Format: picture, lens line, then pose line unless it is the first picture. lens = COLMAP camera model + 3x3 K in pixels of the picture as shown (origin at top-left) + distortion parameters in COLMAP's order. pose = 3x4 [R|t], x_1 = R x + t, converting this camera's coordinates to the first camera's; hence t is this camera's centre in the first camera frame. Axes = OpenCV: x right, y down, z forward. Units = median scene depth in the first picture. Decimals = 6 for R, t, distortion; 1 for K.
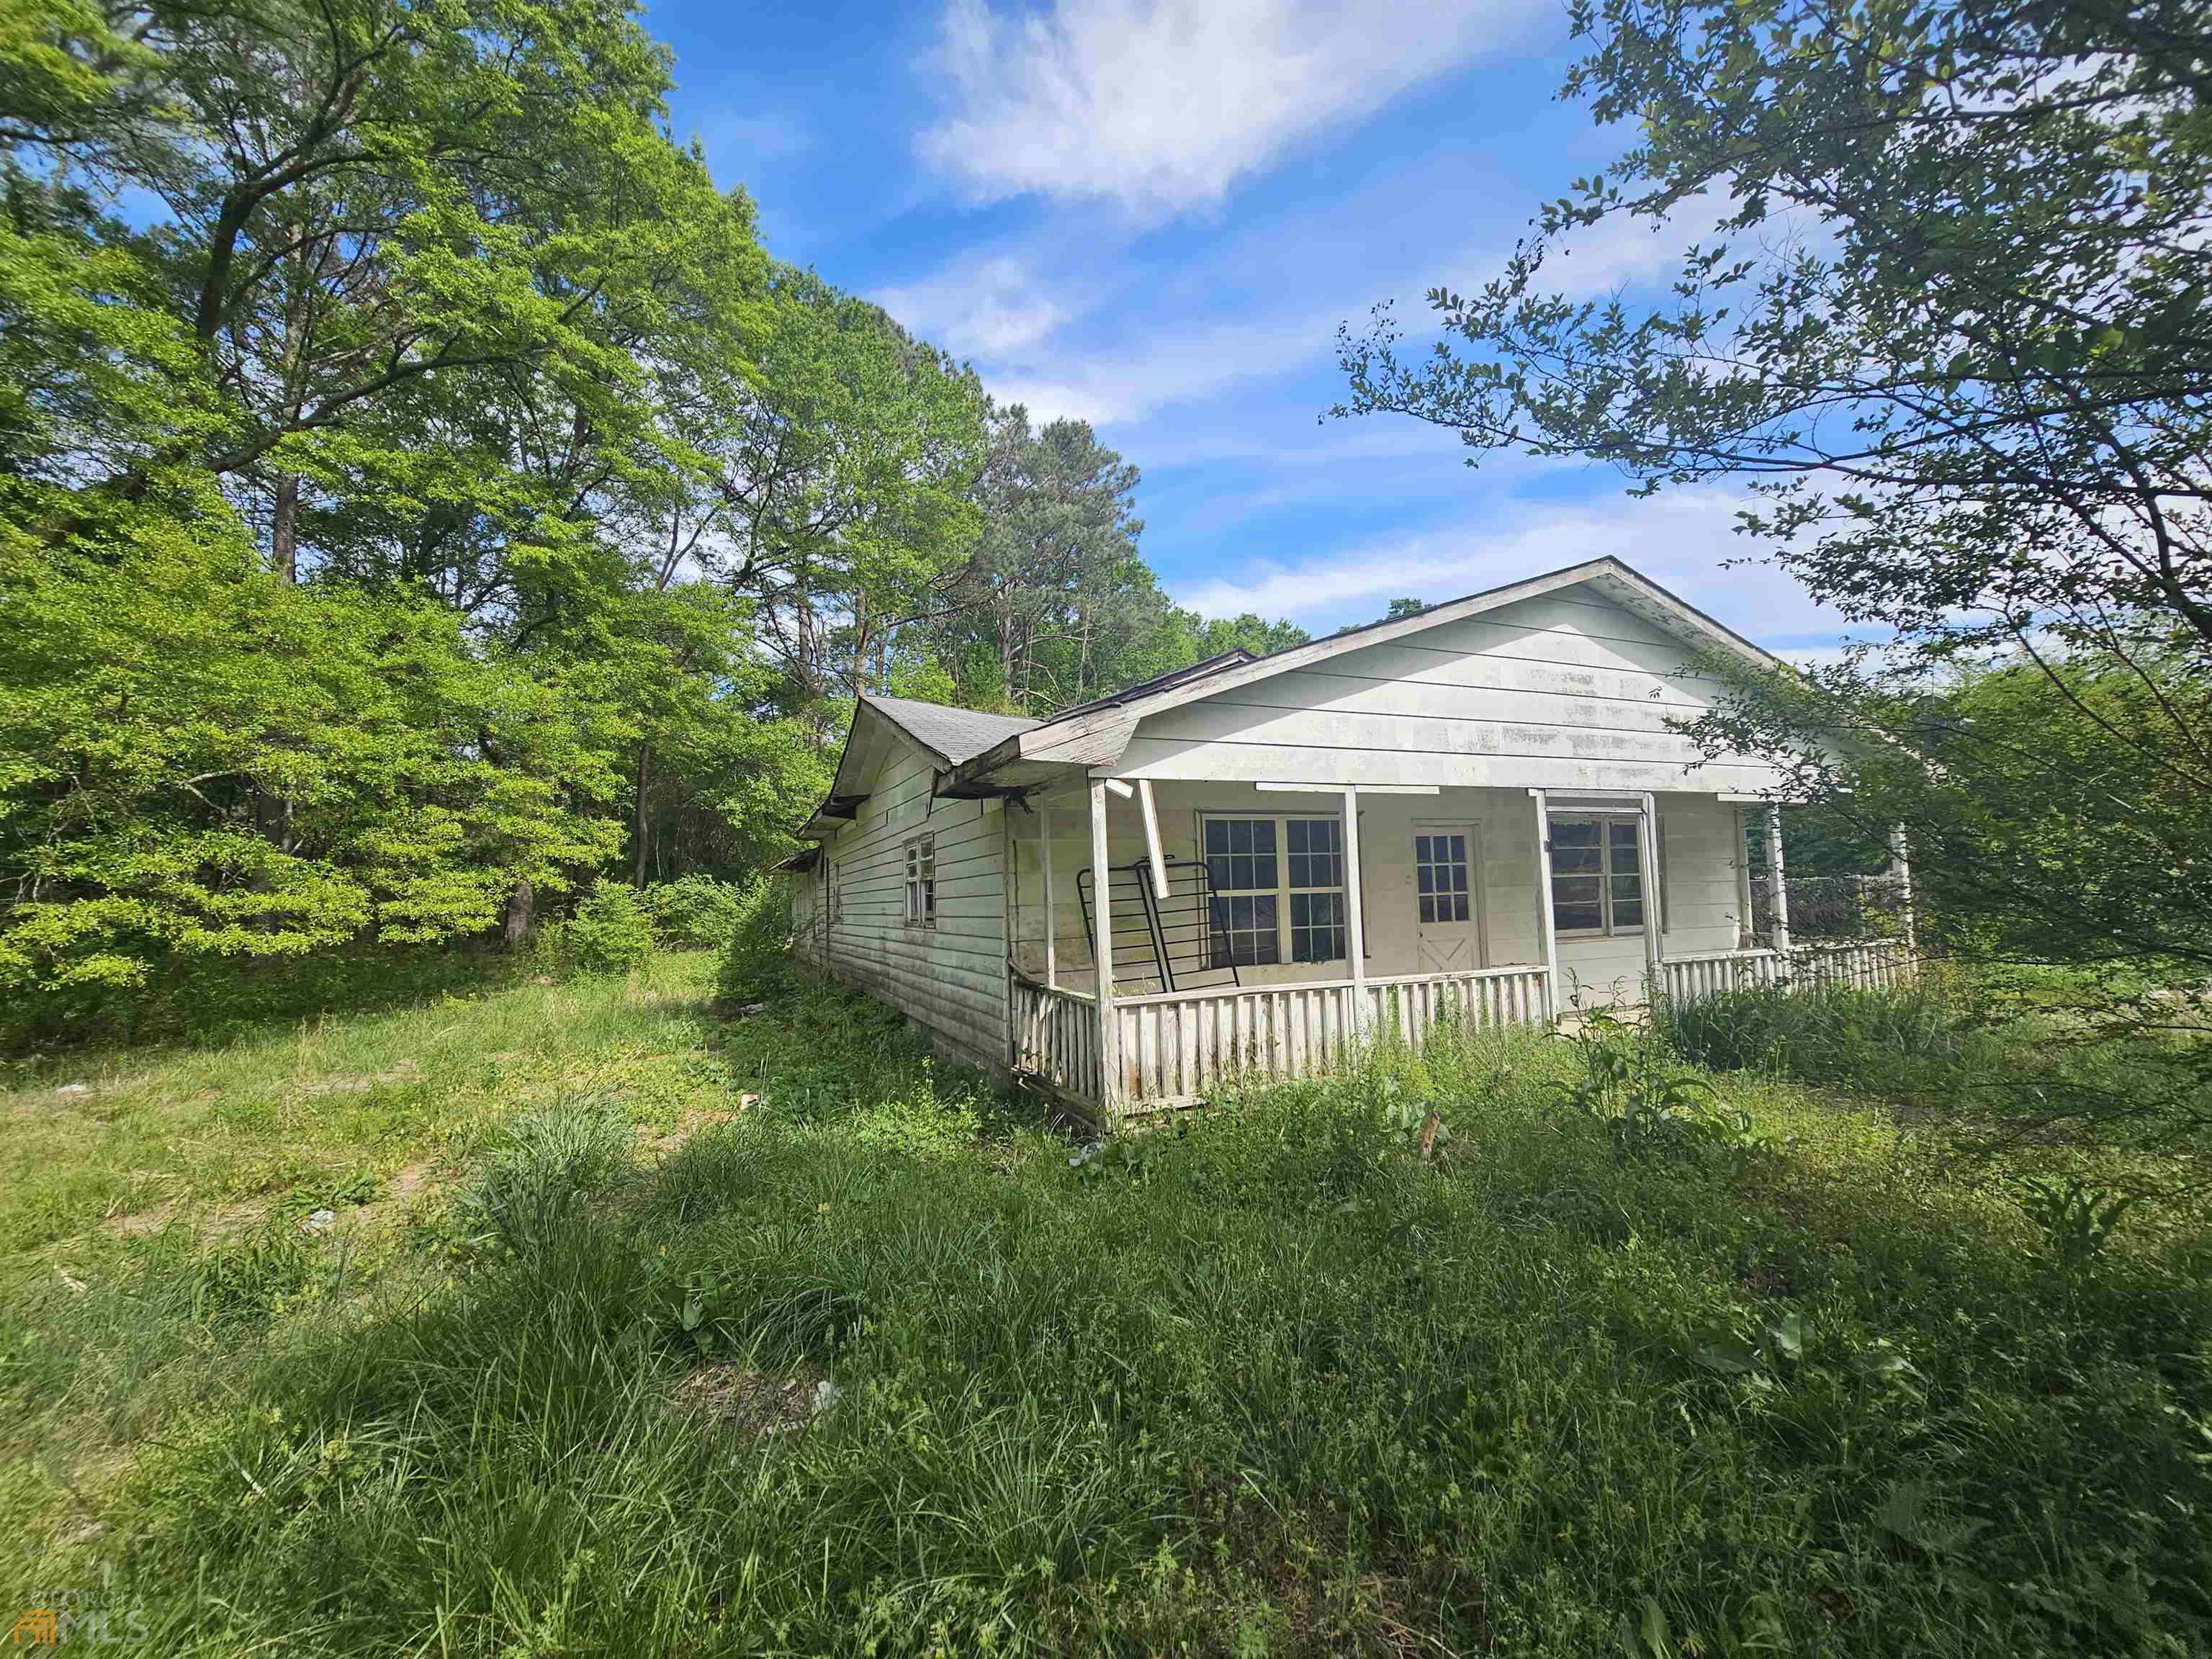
lens RADIAL K [[906.3, 0, 1082.1], [0, 906.3, 821.2], [0, 0, 1]] dist [-0.000513, -0.001428]
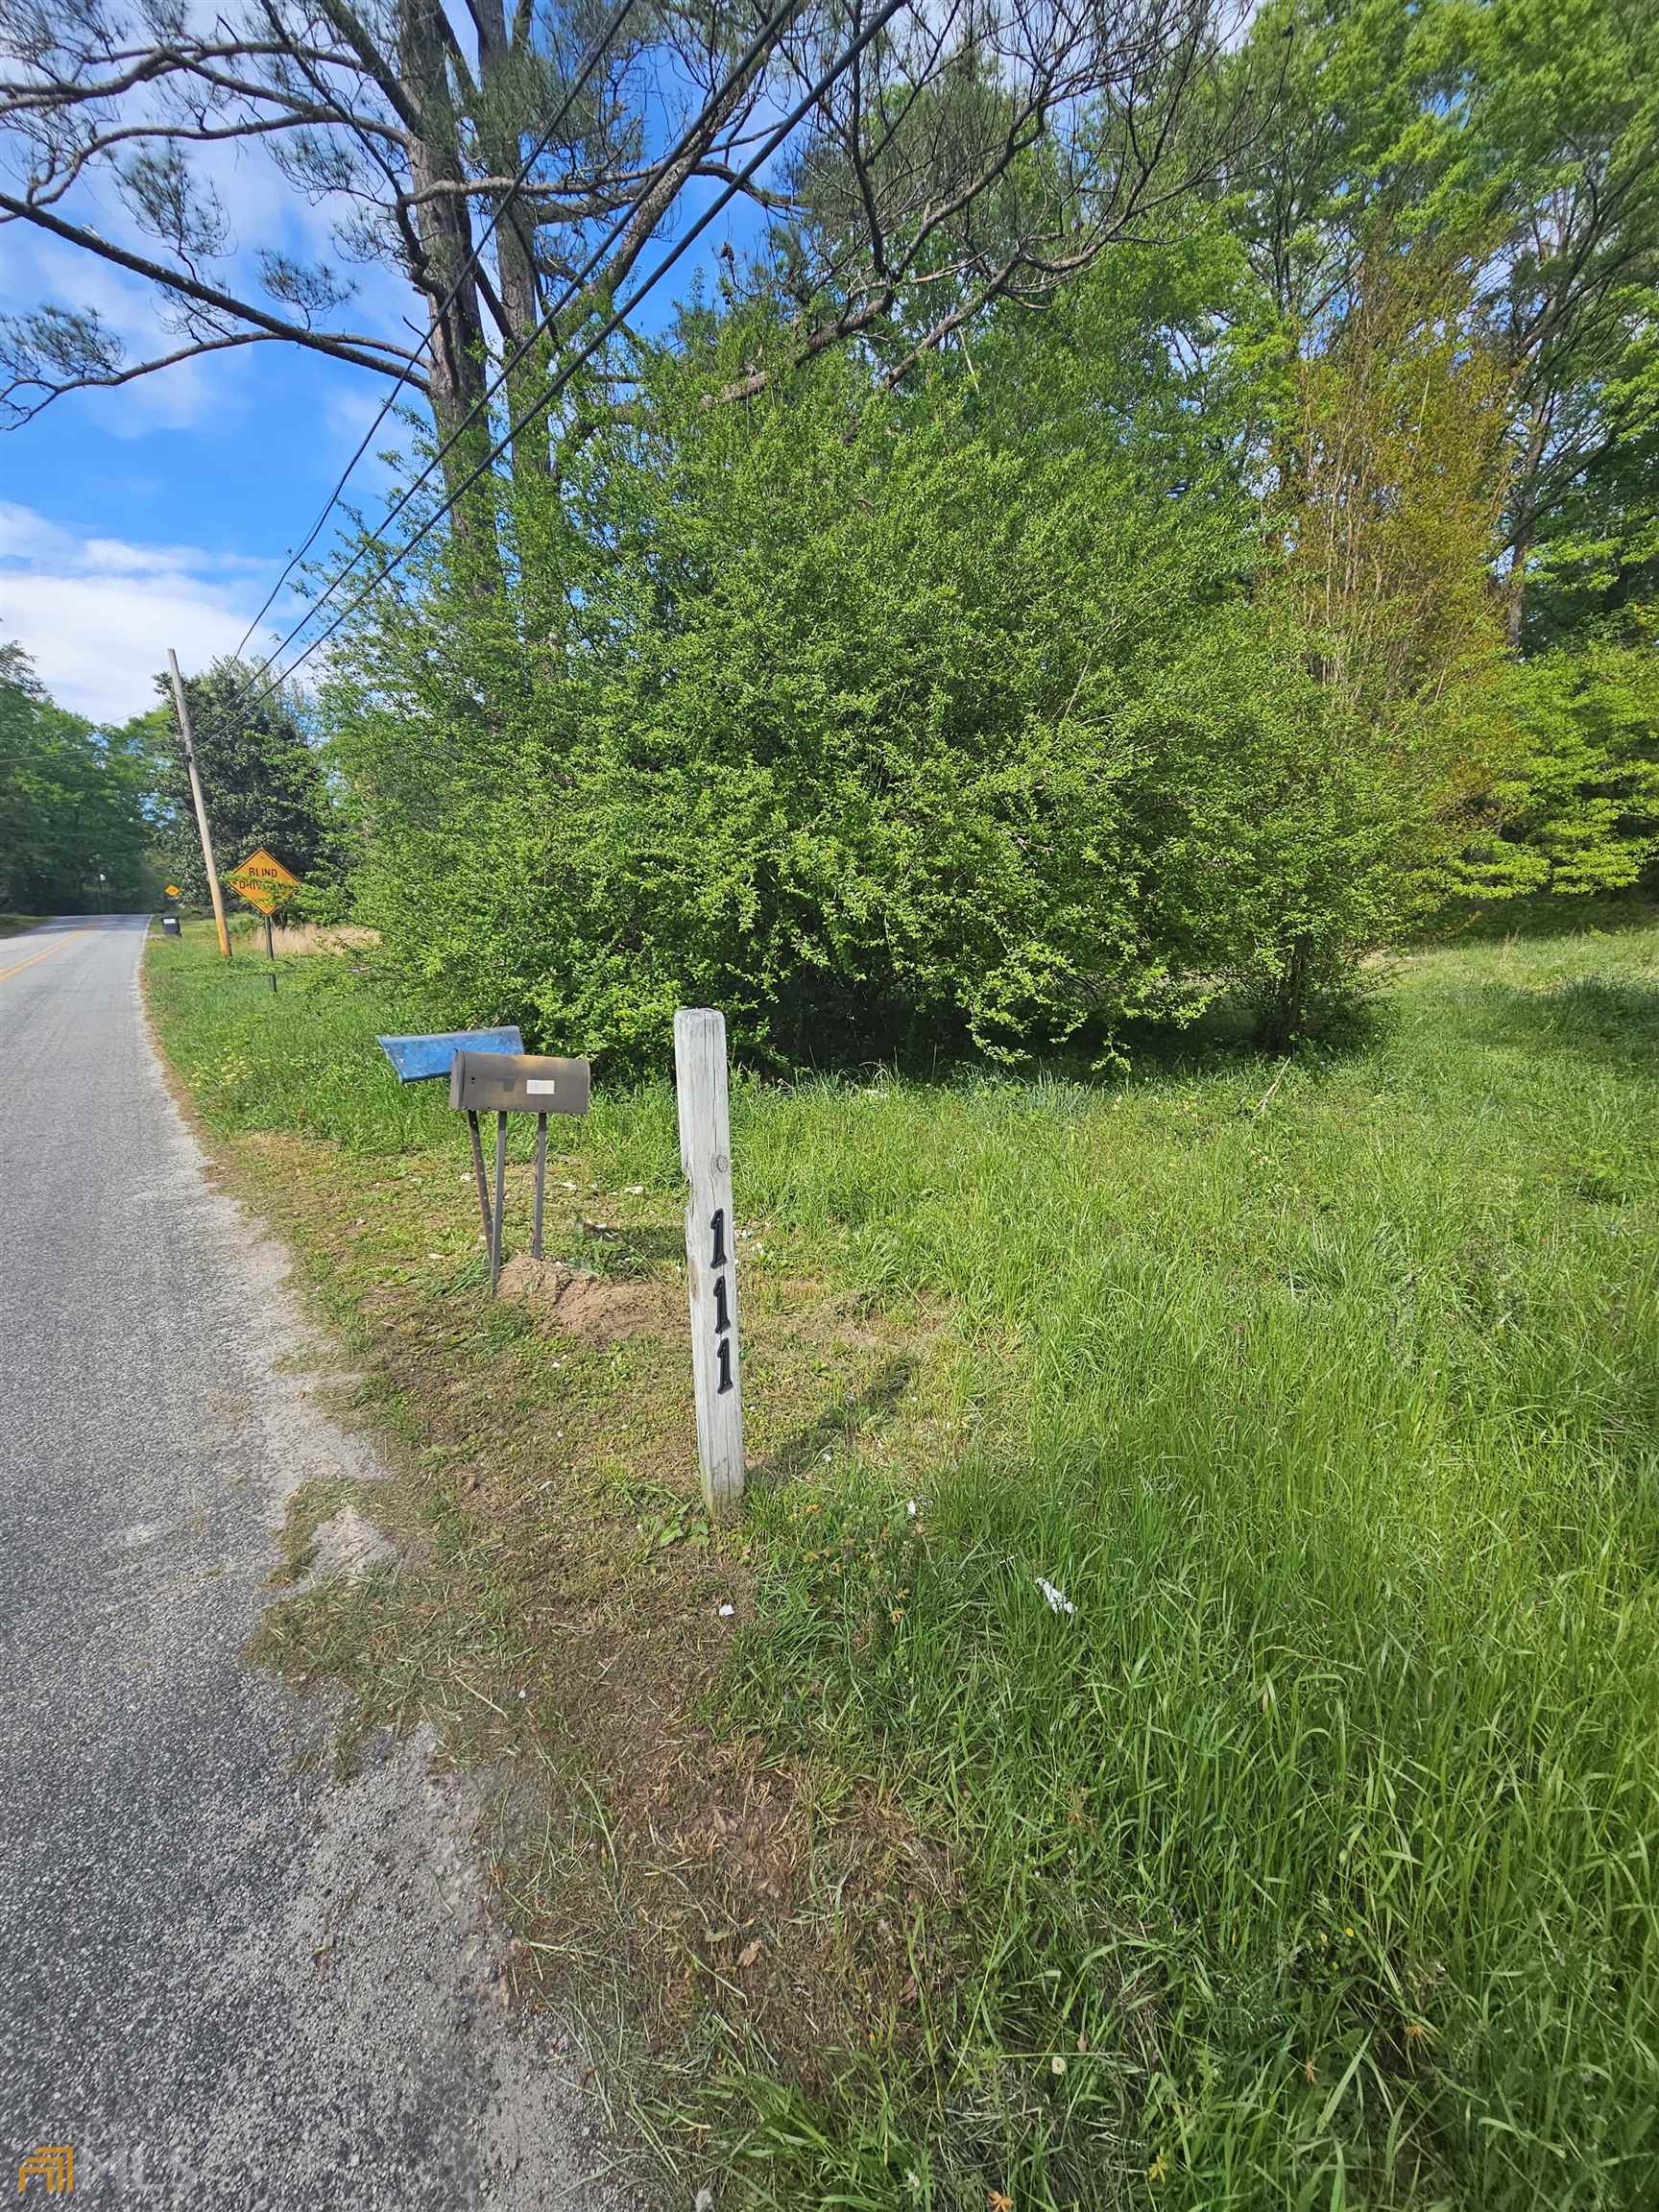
lens RADIAL K [[906.3, 0, 826.6], [0, 906.3, 1108.6], [0, 0, 1]] dist [-0.000513, -0.001428]
pose [[0.245482, 0.238764, -0.939537, 0.665075], [0.111289, 0.955844, 0.271986, -0.105445], [0.962992, -0.171328, 0.208071, -0.836934]]
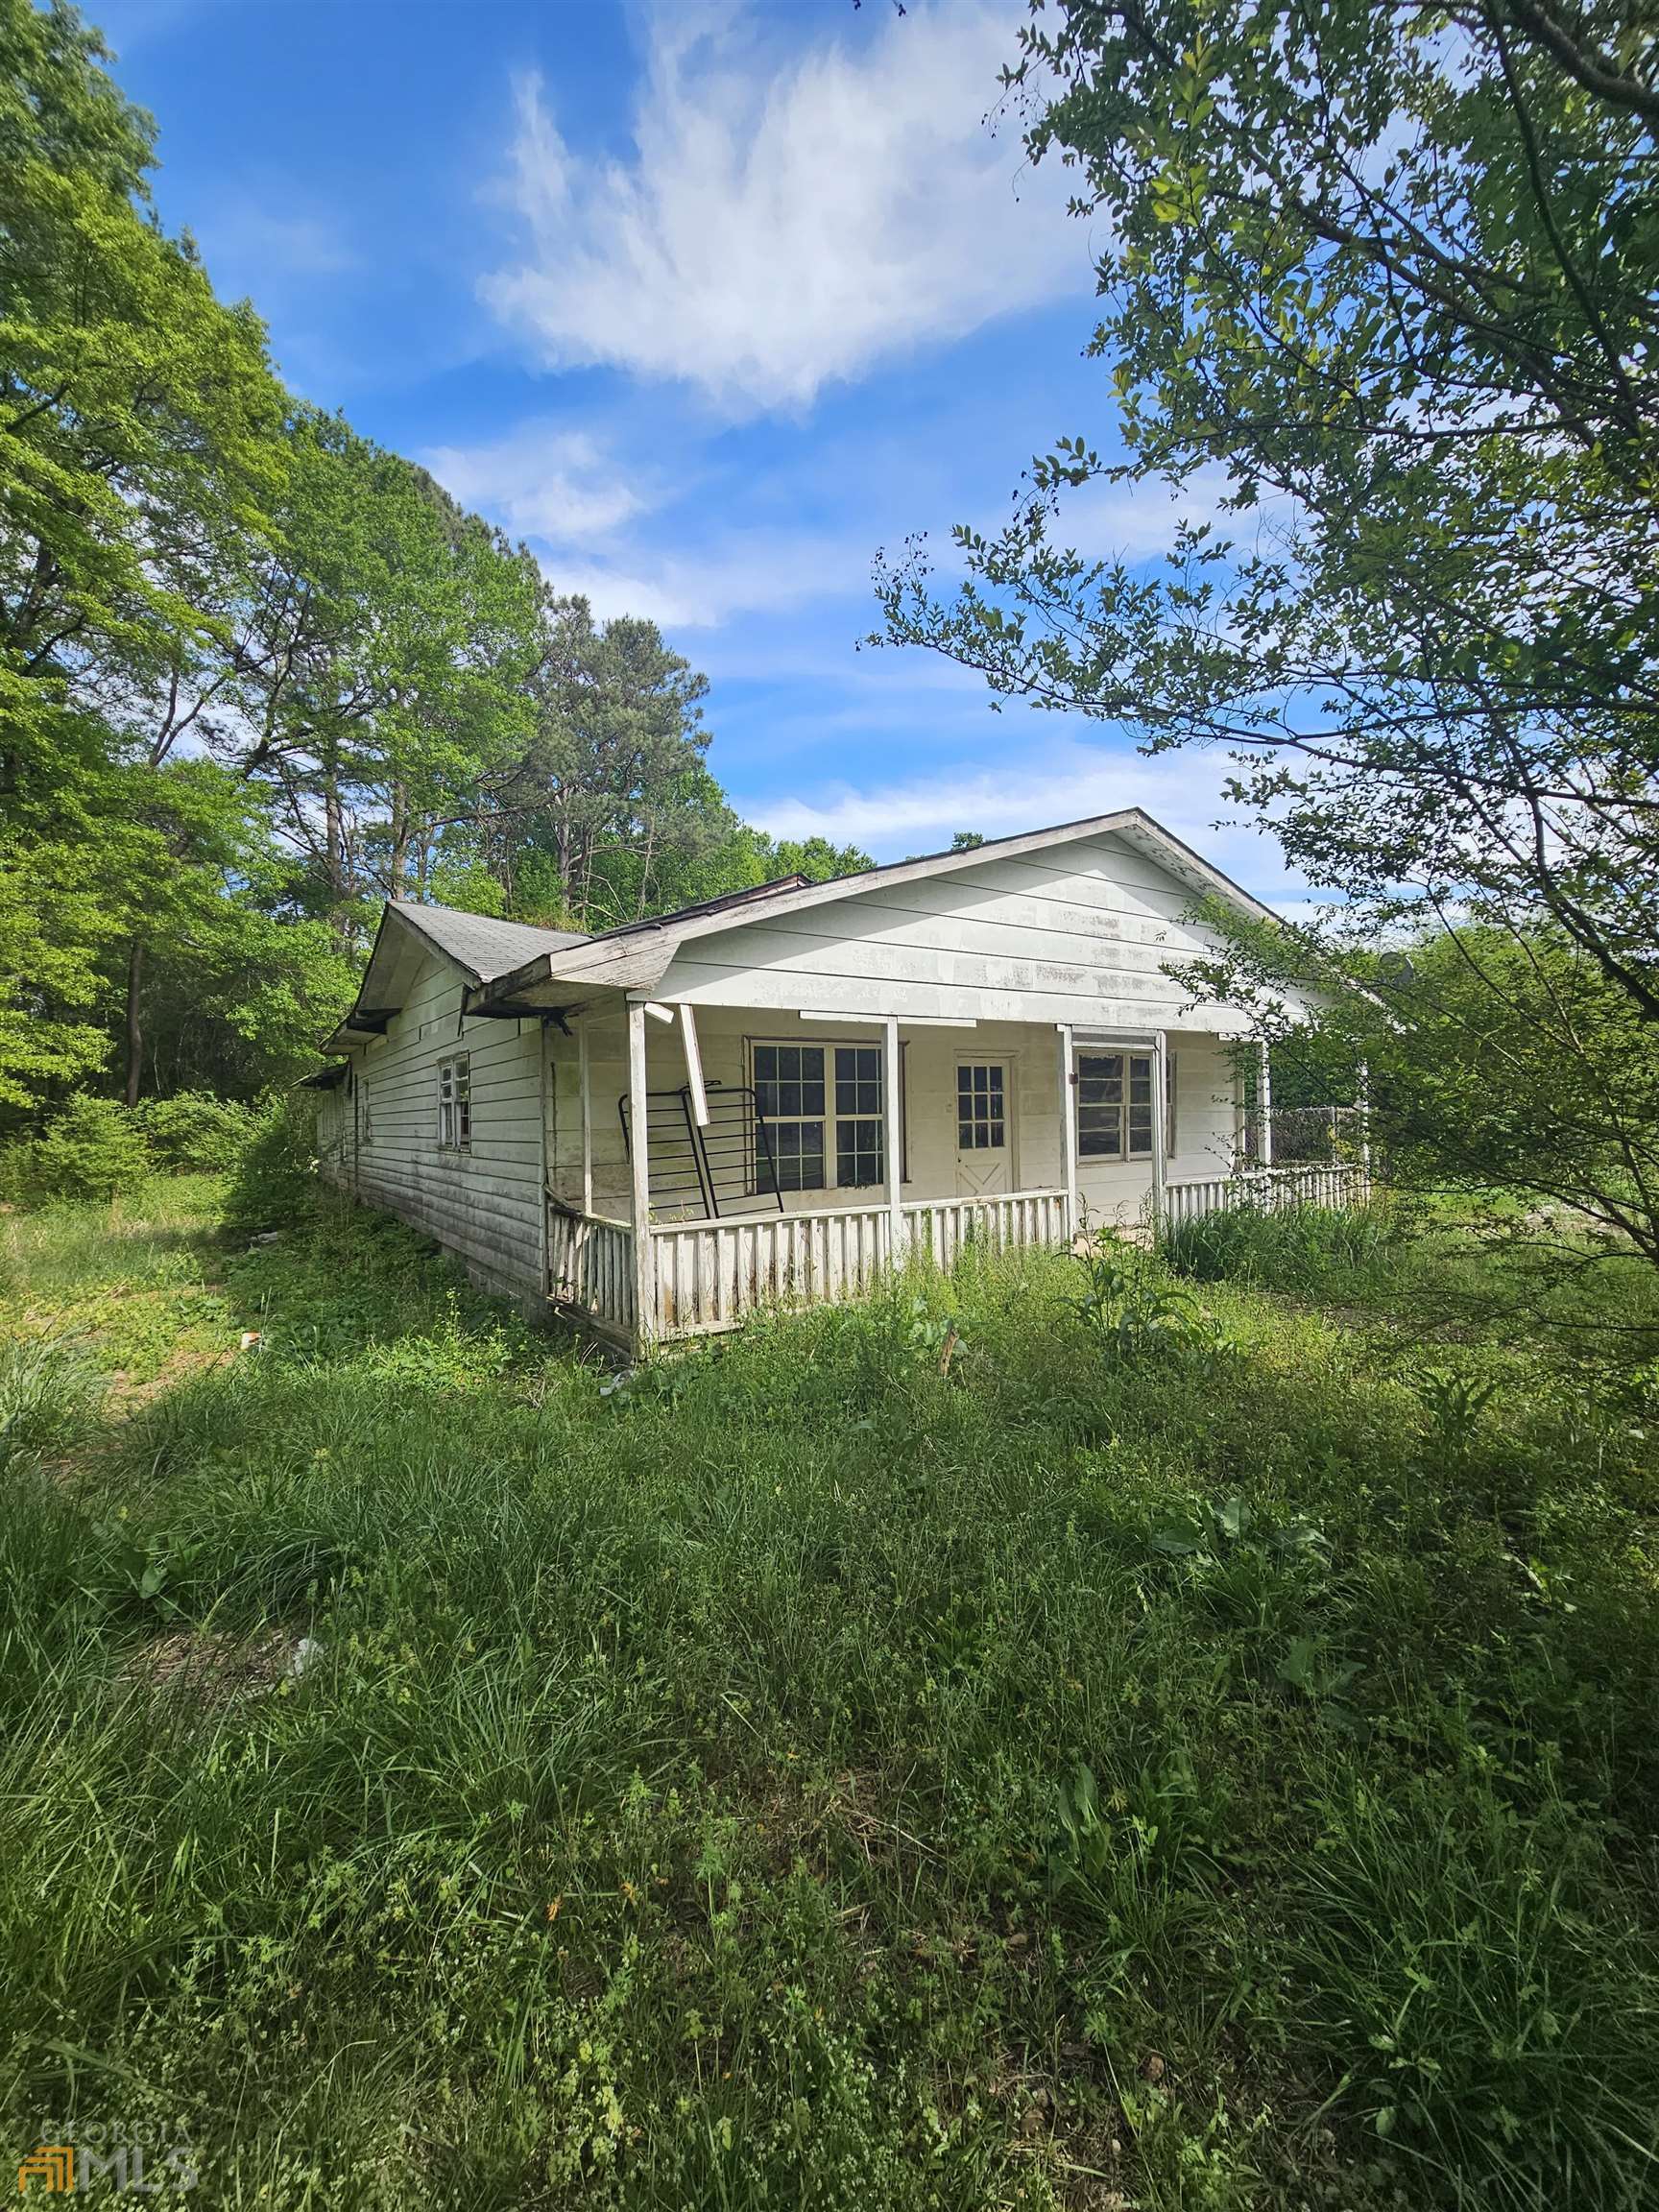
lens RADIAL K [[906.3, 0, 829.1], [0, 906.3, 1089.2], [0, 0, 1]] dist [-0.000513, -0.001428]
pose [[0.981988, 0.015643, 0.188296, 0.026241], [-0.025640, 0.998381, 0.050774, -0.005623], [-0.187197, -0.054687, 0.980799, 0.002843]]
